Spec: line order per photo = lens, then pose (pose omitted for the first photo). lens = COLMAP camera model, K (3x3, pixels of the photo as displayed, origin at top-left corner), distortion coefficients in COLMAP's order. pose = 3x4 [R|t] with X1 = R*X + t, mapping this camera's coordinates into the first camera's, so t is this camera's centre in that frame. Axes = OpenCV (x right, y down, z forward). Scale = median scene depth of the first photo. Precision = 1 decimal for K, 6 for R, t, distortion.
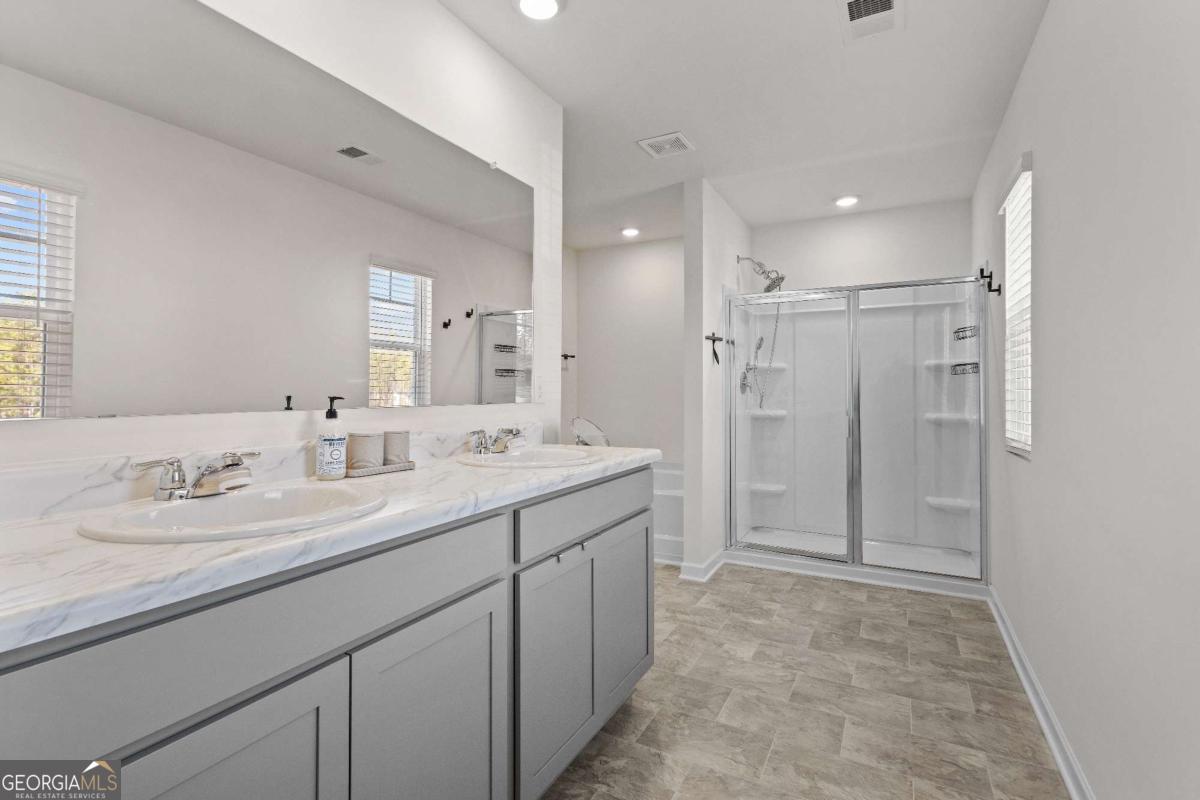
lens RADIAL K [[552.2, 0, 596.4], [0, 552.2, 389.3], [0, 0, 1]] dist [0.001693, -0.000327]
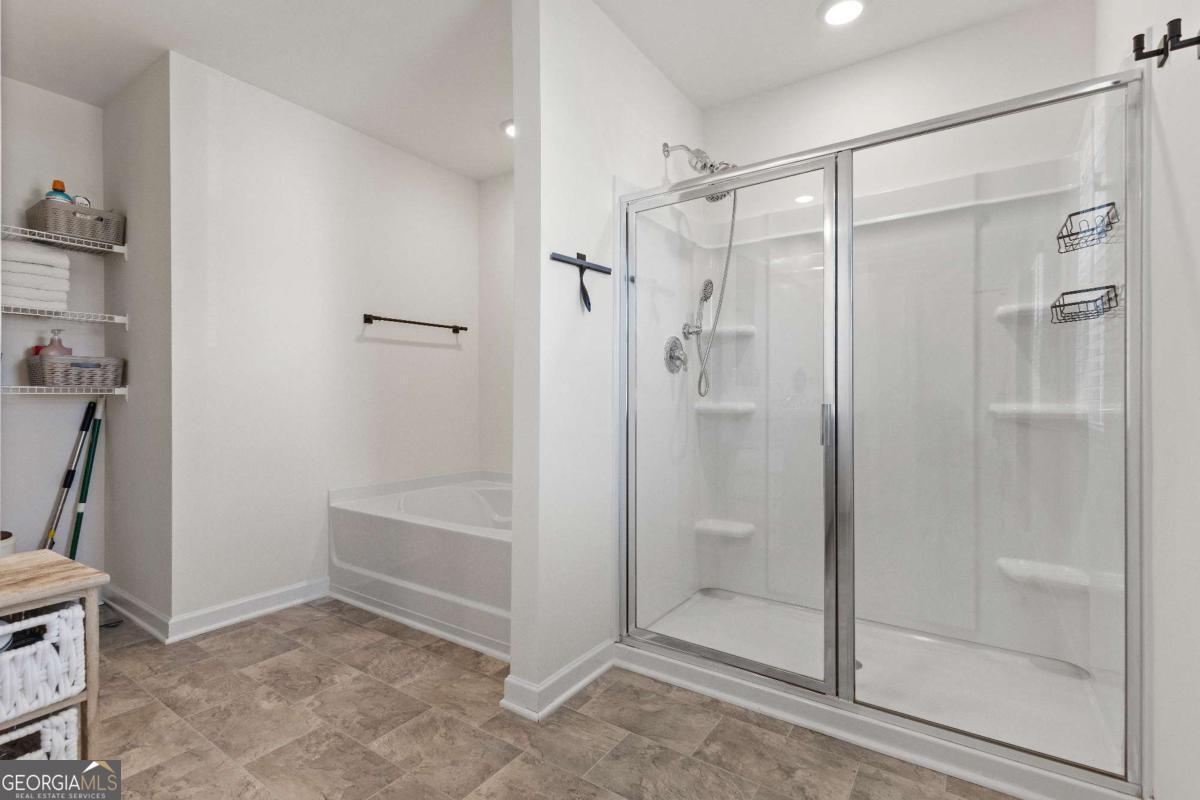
lens RADIAL K [[552.2, 0, 593.0], [0, 552.2, 402.7], [0, 0, 1]] dist [0.001693, -0.000327]
pose [[0.993852, 0.000343, -0.110716, 0.275820], [0.000862, 0.999941, 0.010836, 0.038150], [0.110713, -0.010865, 0.993793, 0.440366]]
